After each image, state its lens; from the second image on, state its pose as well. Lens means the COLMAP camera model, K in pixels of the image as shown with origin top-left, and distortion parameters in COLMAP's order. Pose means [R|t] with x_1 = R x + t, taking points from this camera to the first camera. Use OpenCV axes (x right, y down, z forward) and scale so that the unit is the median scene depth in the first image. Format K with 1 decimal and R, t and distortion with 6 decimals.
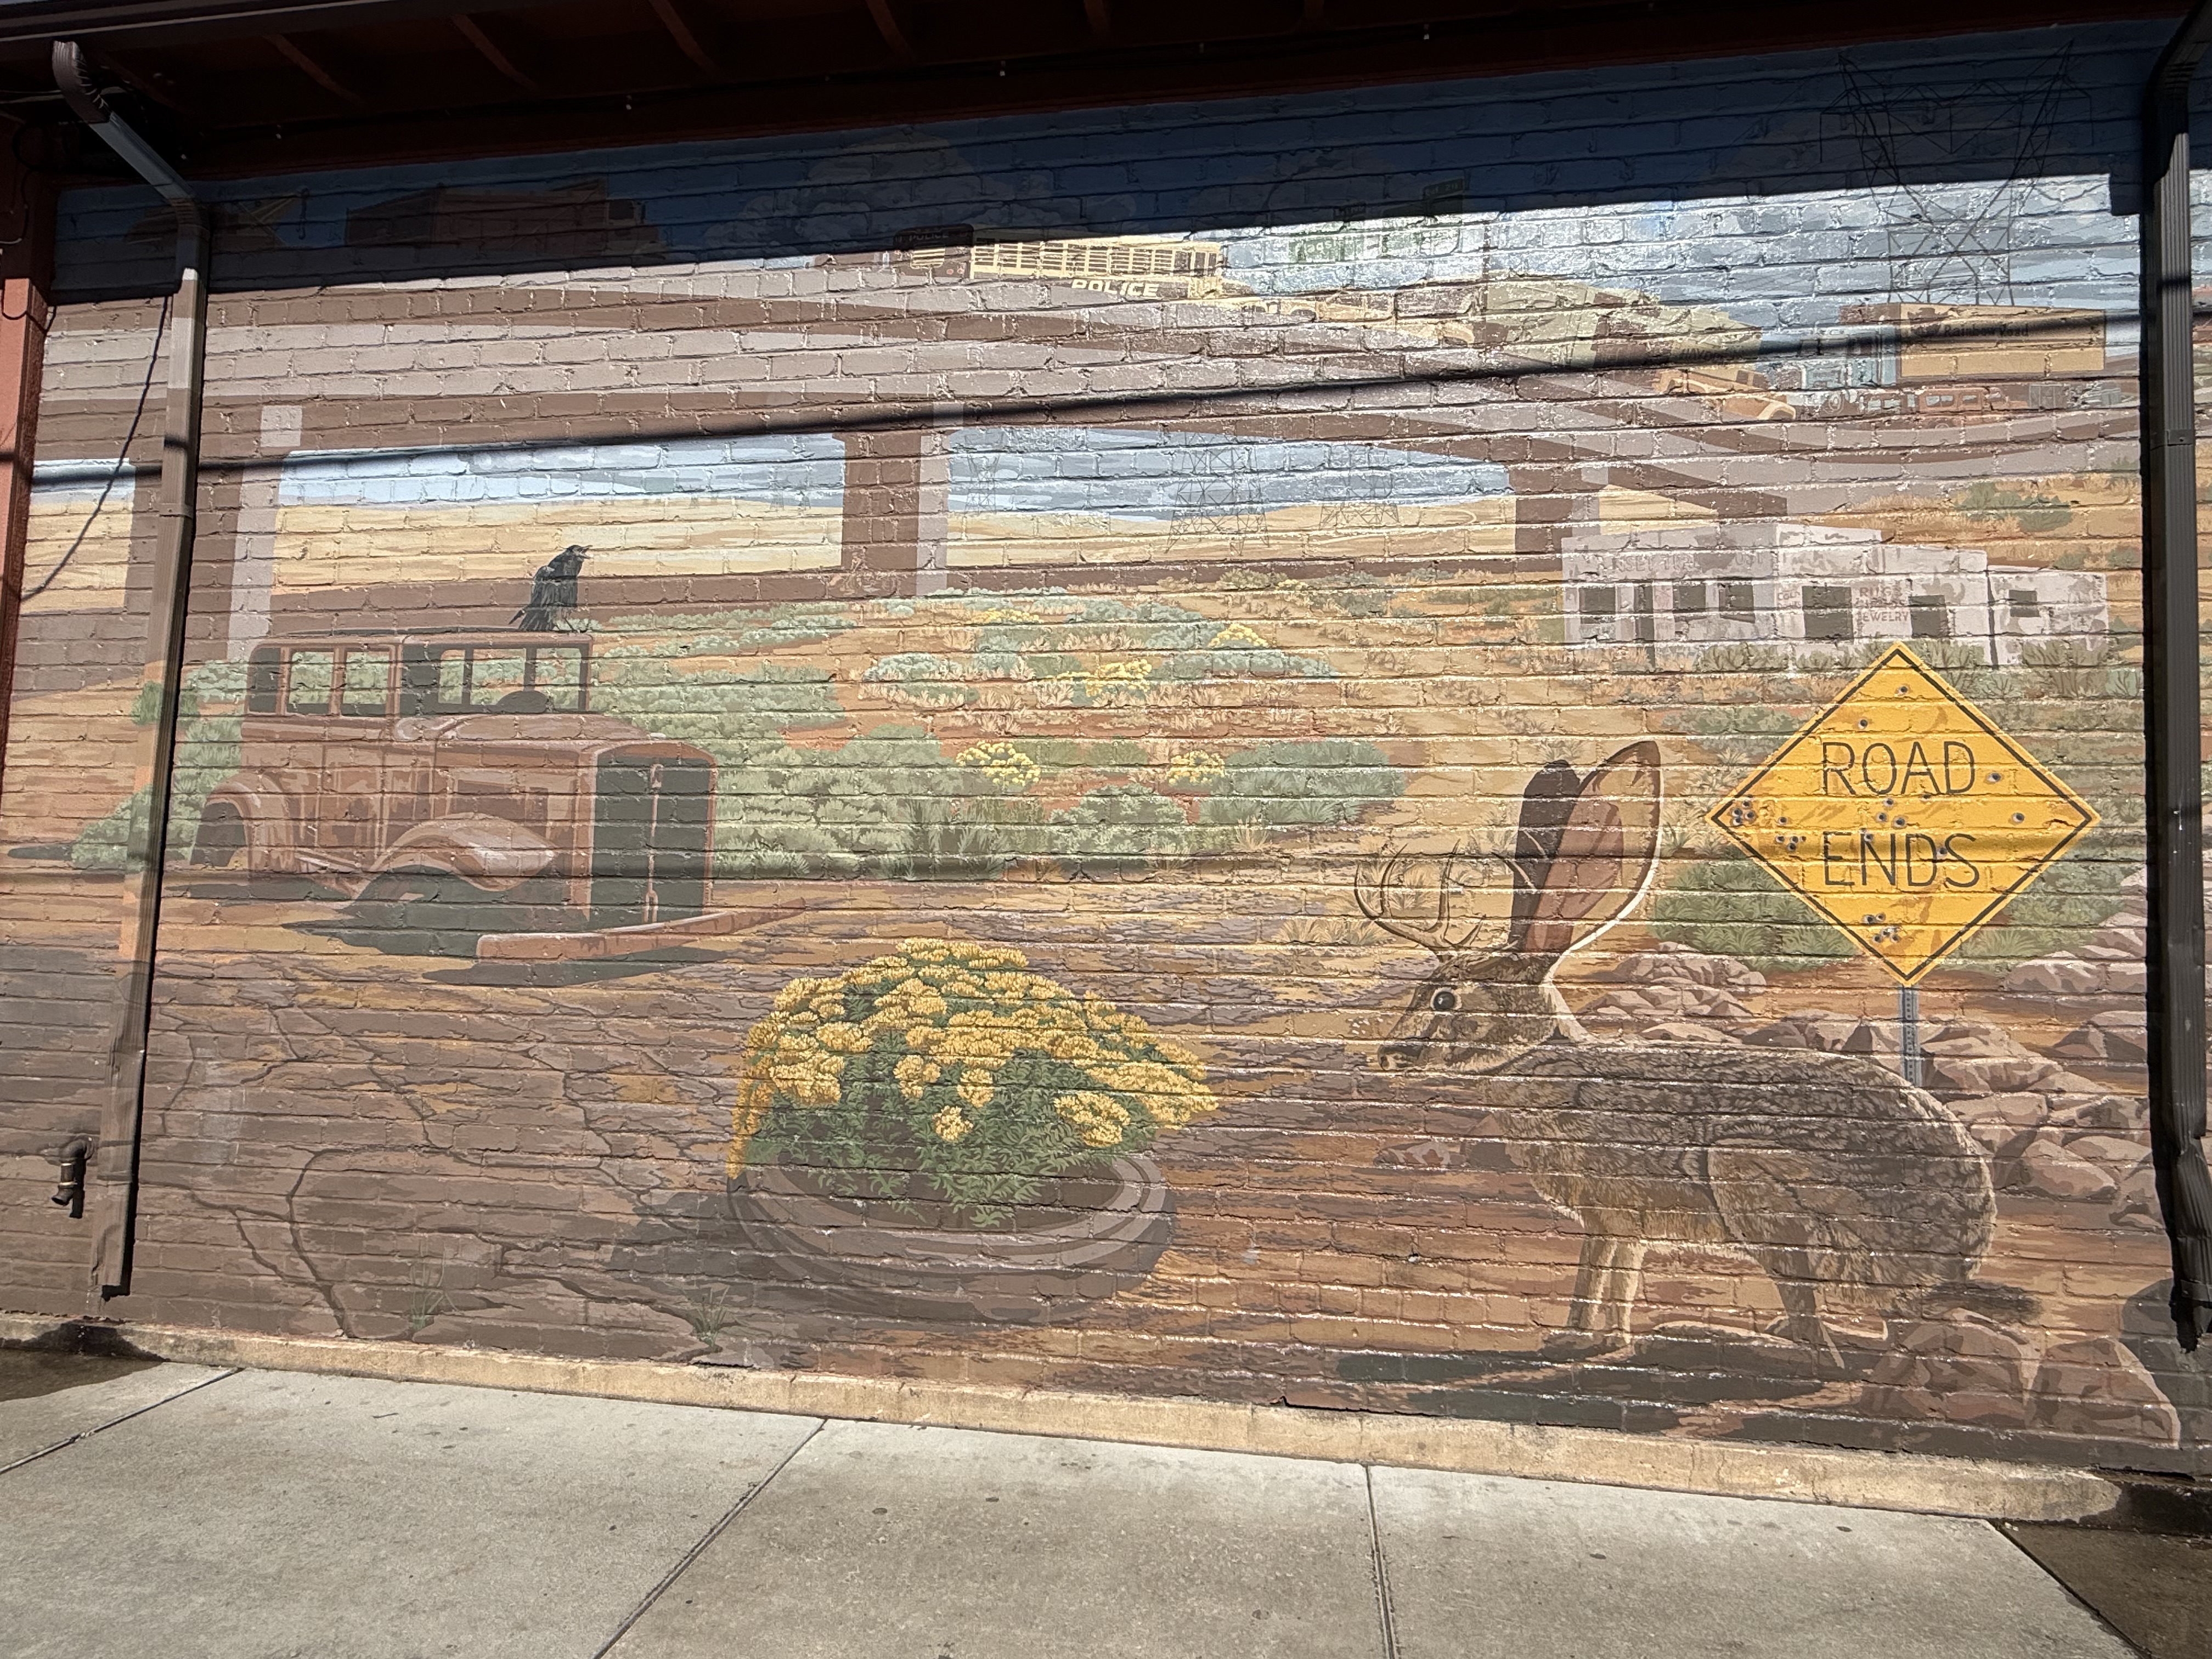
lens RADIAL K [[1231.2, 0, 1106.4], [0, 1231.2, 822.7], [0, 0, 1]] dist [-0.000712, 0.001644]
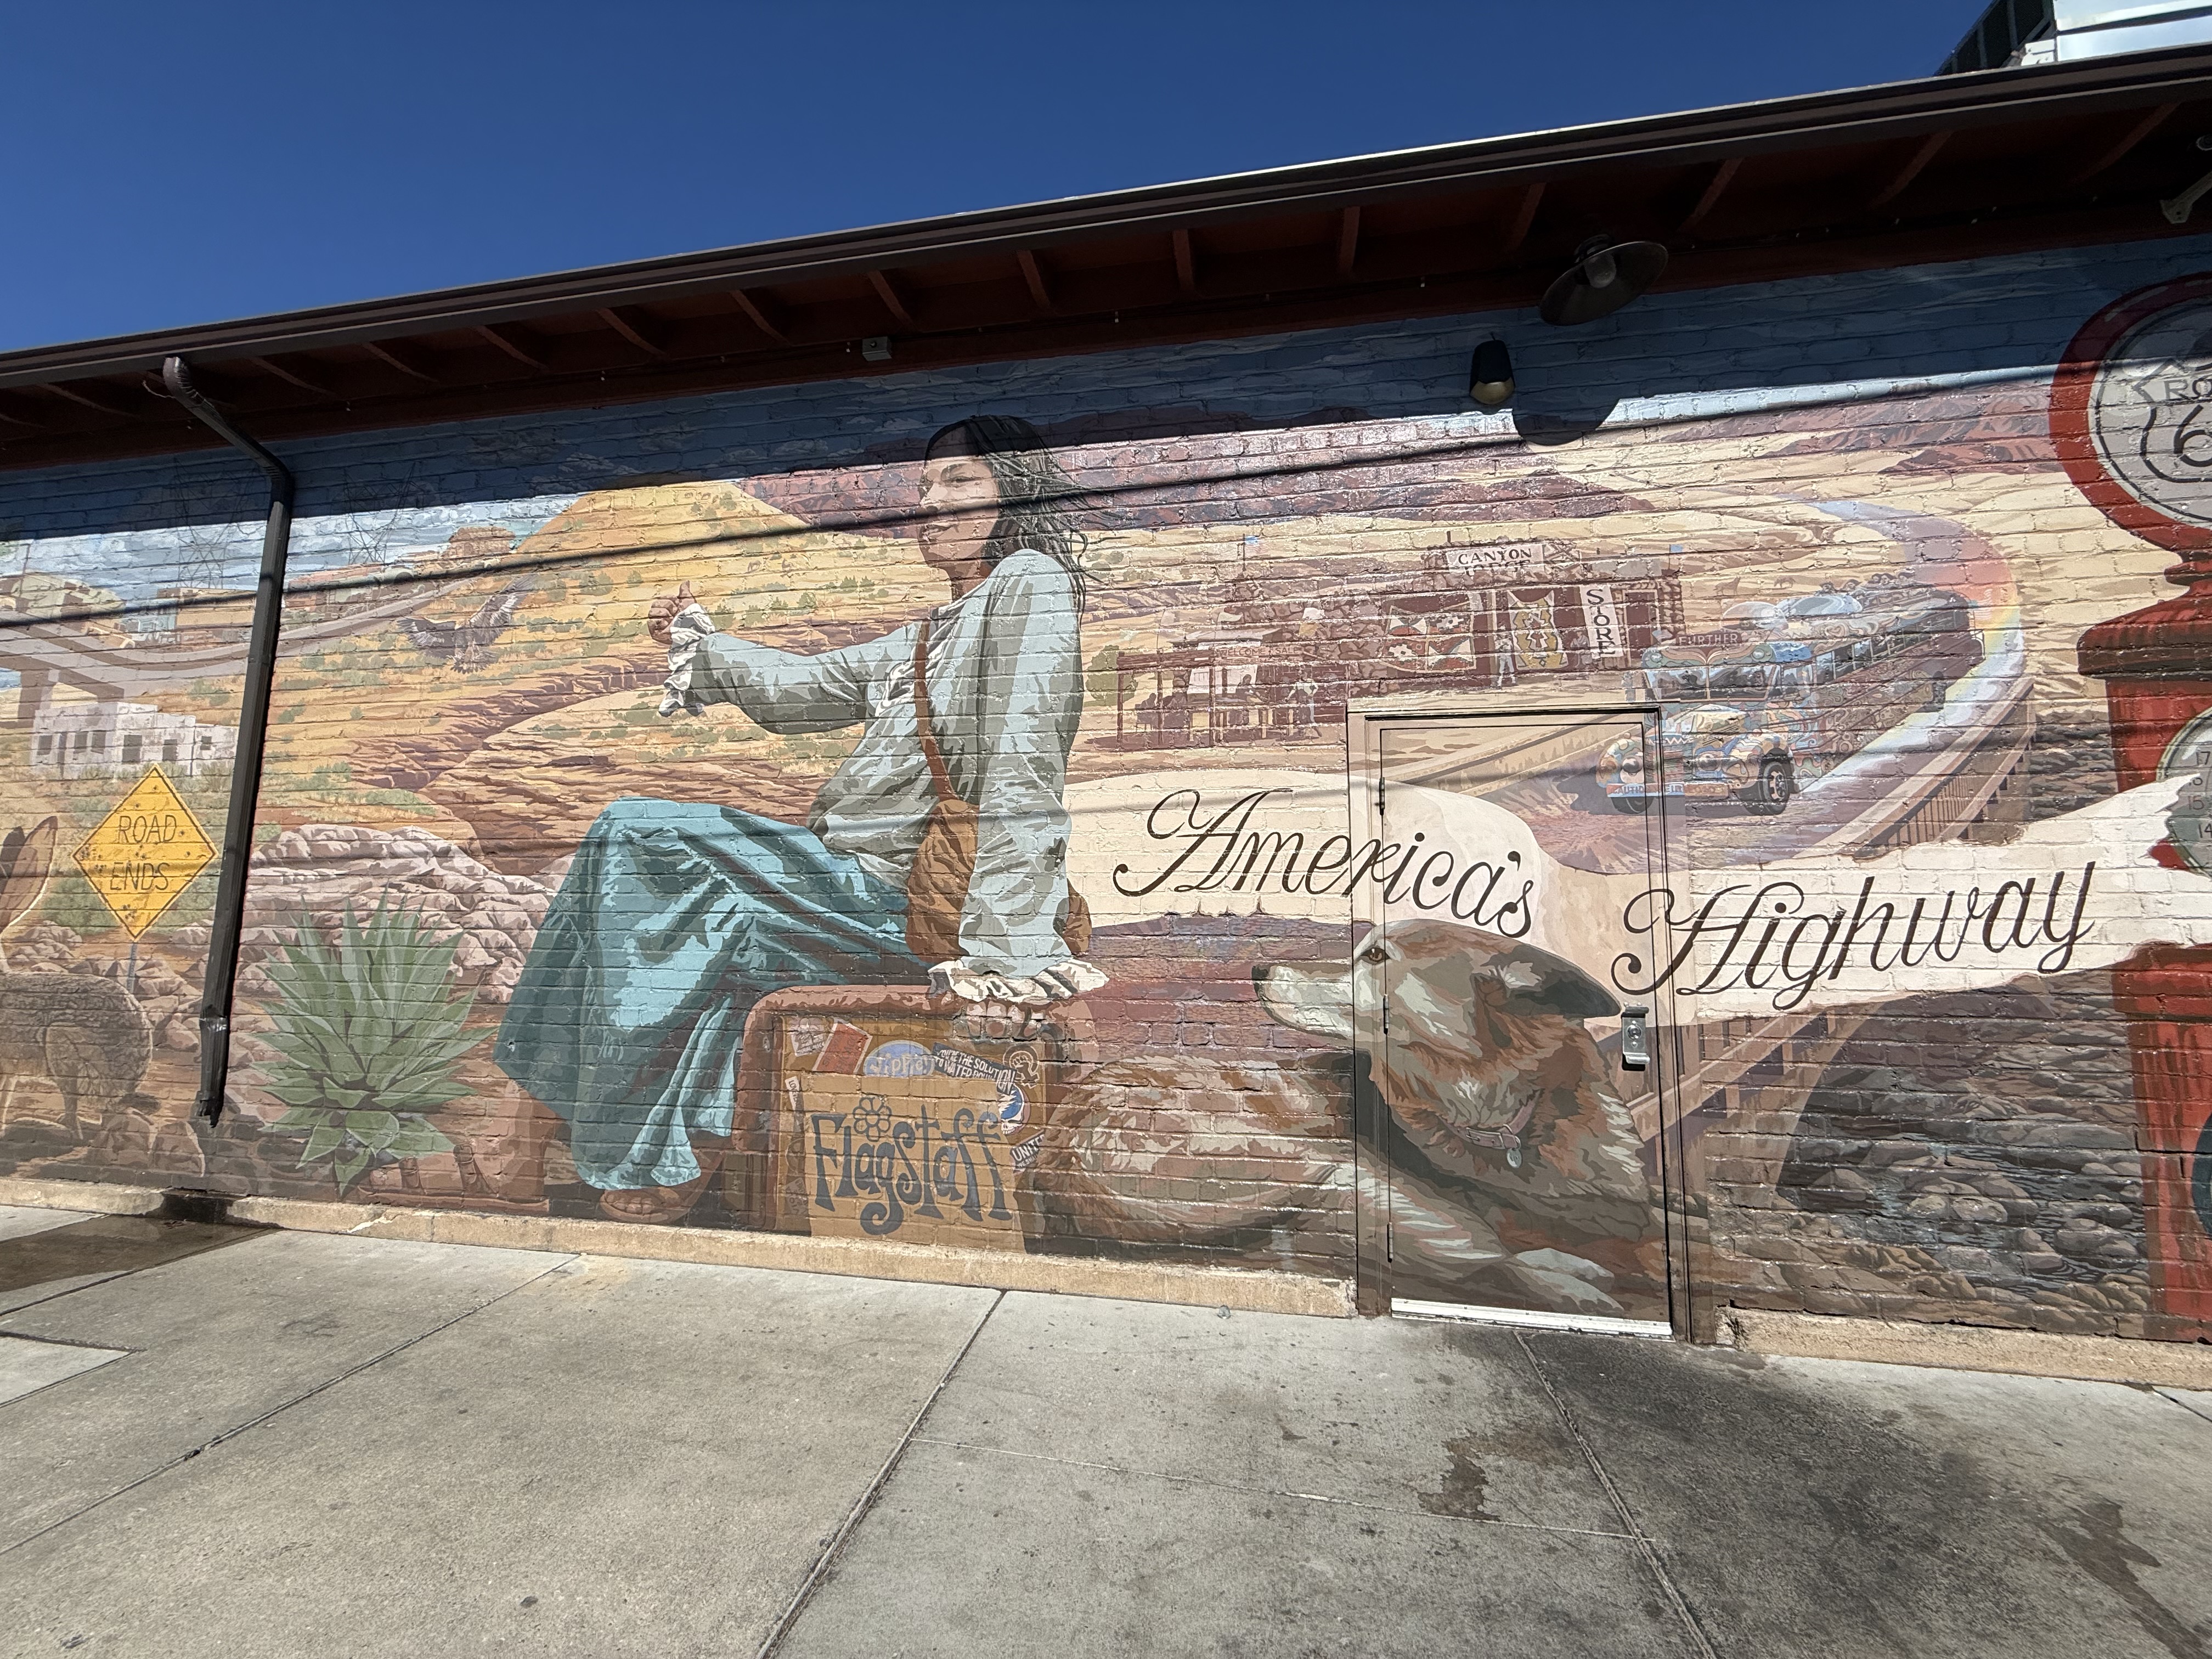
lens RADIAL K [[882.9, 0, 1107.8], [0, 882.9, 841.1], [0, 0, 1]] dist [-0.001231, 0.002399]
pose [[0.999459, -0.013267, -0.030100, 2.171860], [0.012725, 0.999755, -0.018105, 0.018742], [0.030333, 0.017712, 0.999383, -0.337450]]
